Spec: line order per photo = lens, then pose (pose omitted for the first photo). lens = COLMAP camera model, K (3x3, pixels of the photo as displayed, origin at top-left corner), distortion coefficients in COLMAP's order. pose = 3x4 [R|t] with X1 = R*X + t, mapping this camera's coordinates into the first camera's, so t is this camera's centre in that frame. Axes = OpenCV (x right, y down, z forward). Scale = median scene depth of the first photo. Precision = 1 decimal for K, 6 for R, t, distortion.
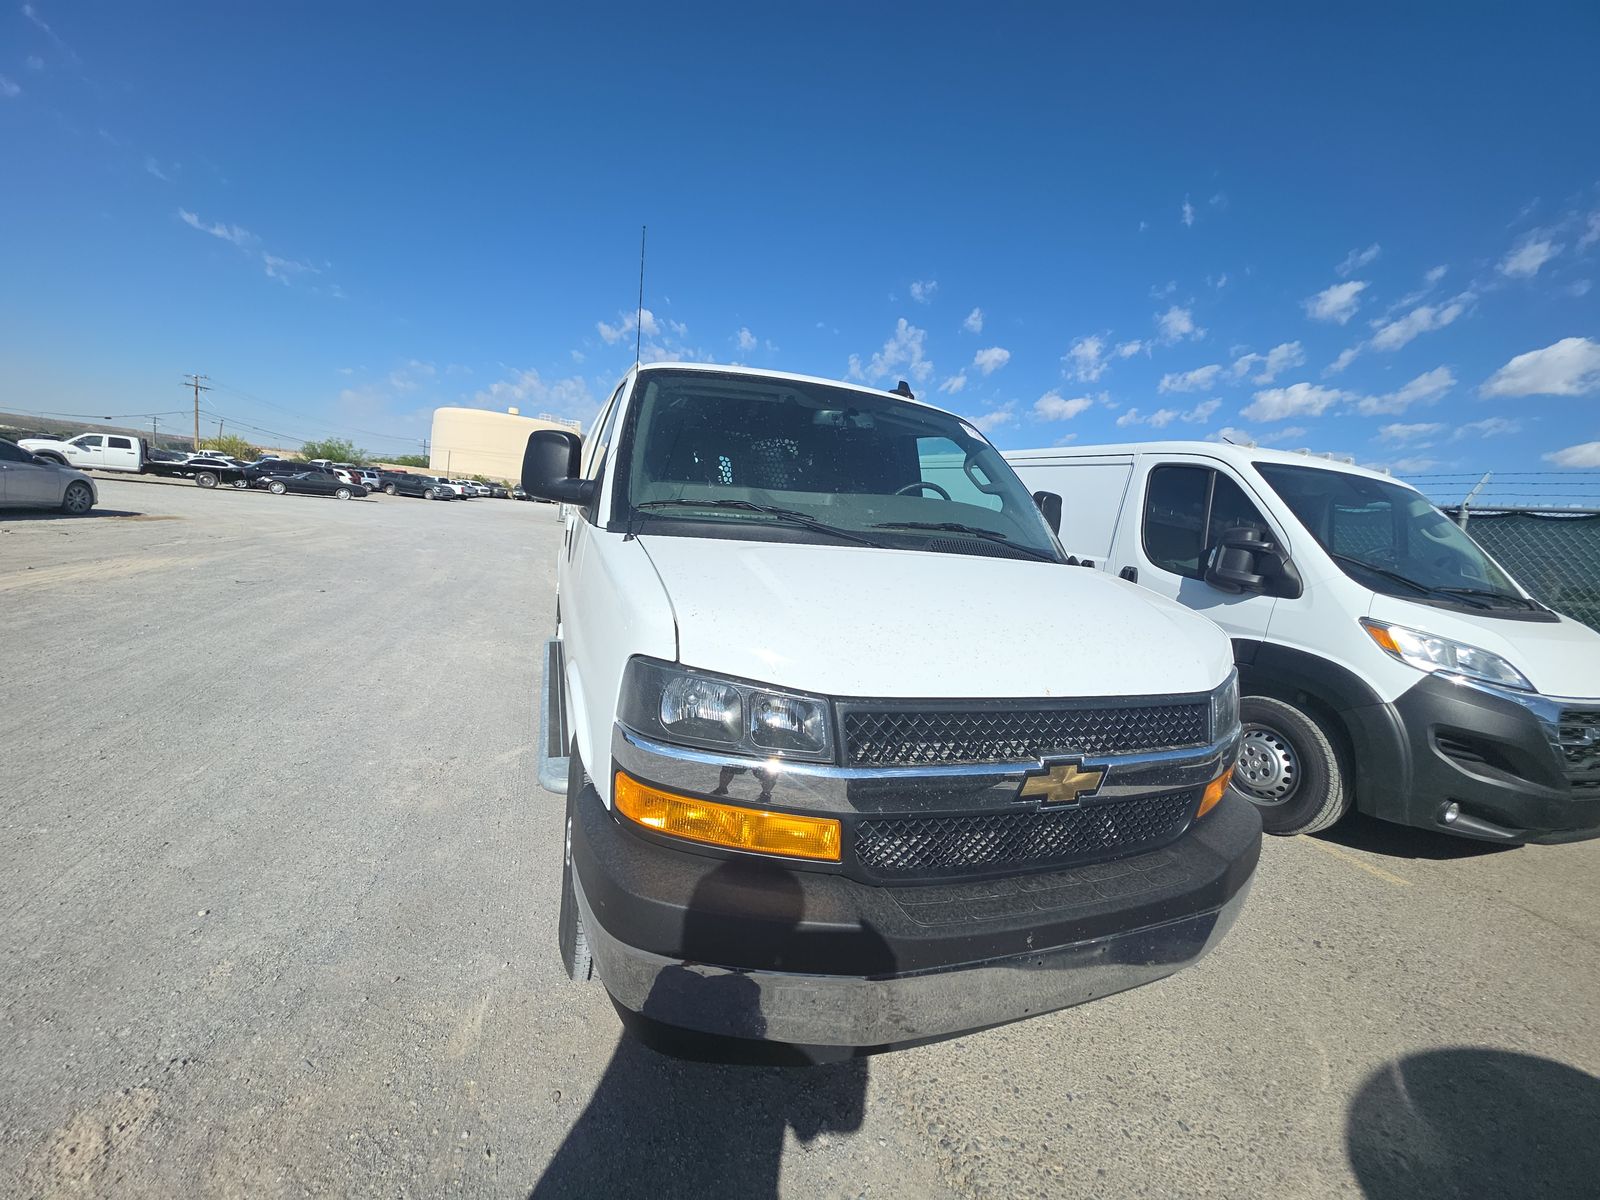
lens RADIAL K [[623.4, 0, 799.9], [0, 623.4, 592.5], [0, 0, 1]] dist [0.018268, -0.010553]
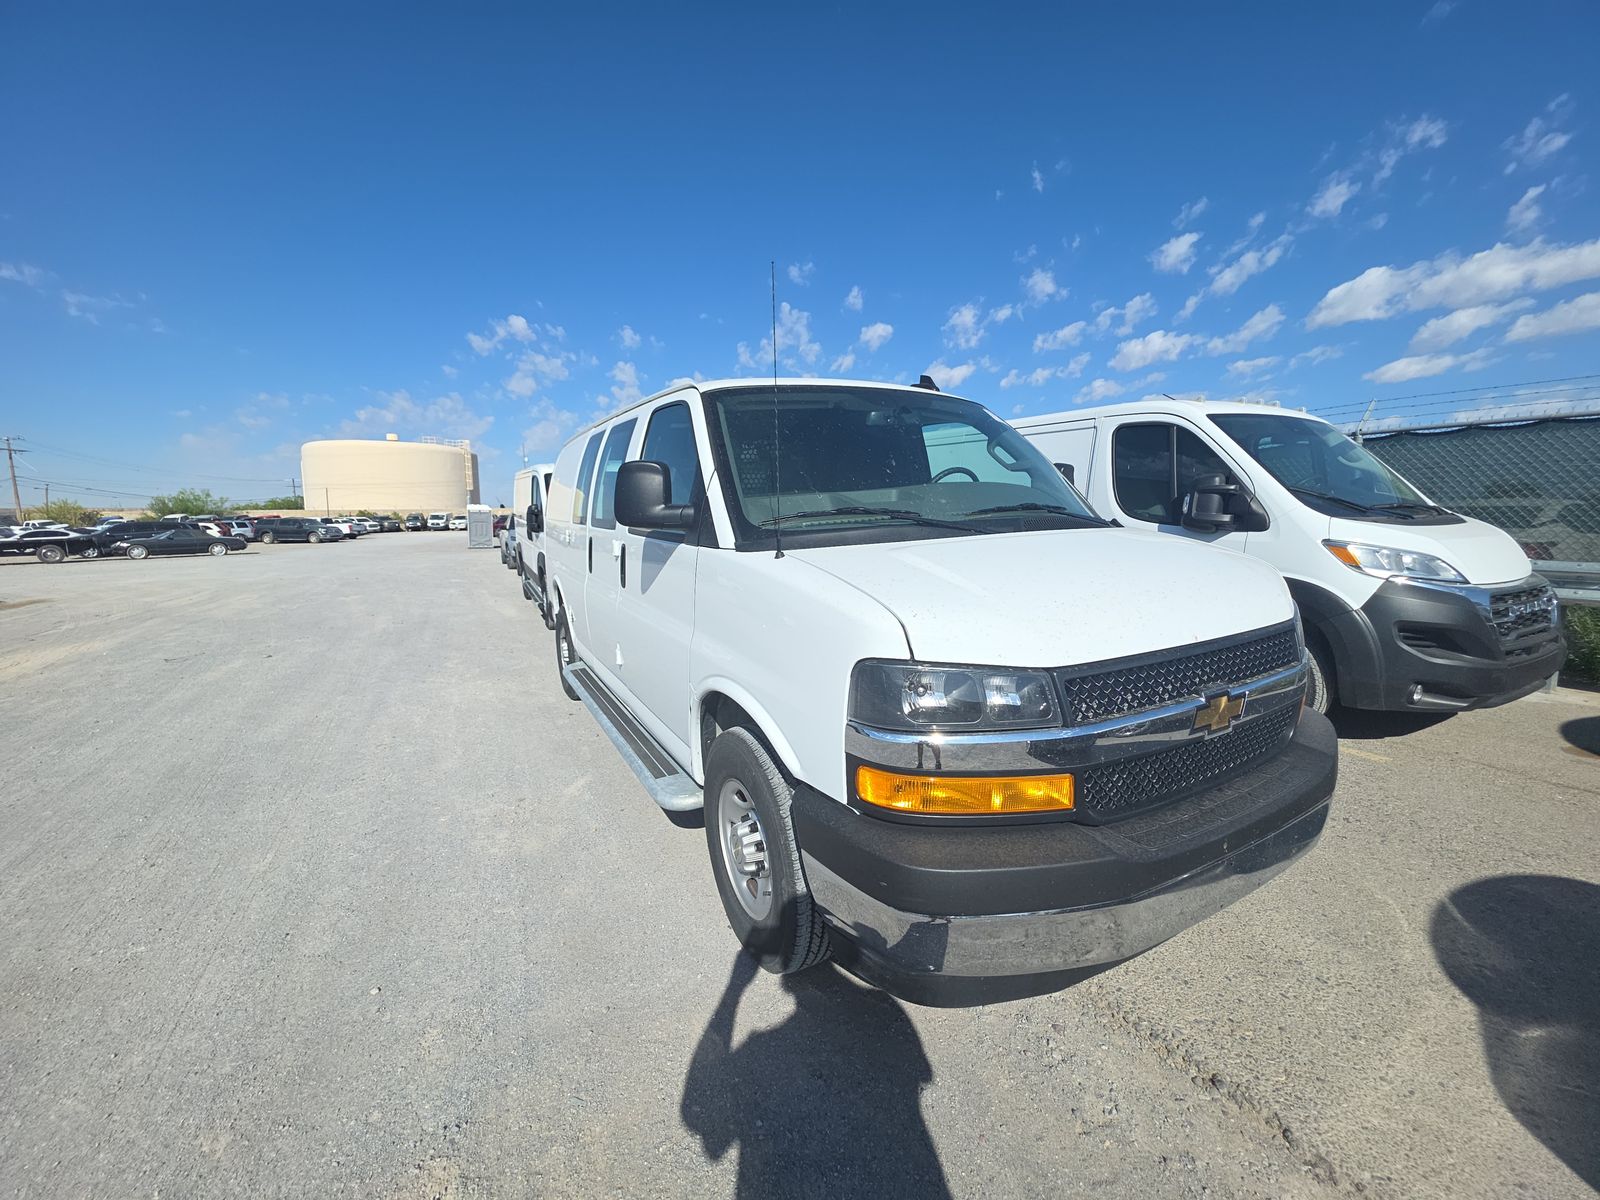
lens RADIAL K [[623.4, 0, 799.9], [0, 623.4, 592.5], [0, 0, 1]] dist [0.018268, -0.010553]
pose [[0.983160, -0.139035, 0.118600, -0.173580], [0.137103, 0.990258, 0.024338, -0.020836], [-0.120828, -0.007668, 0.992644, -0.026926]]
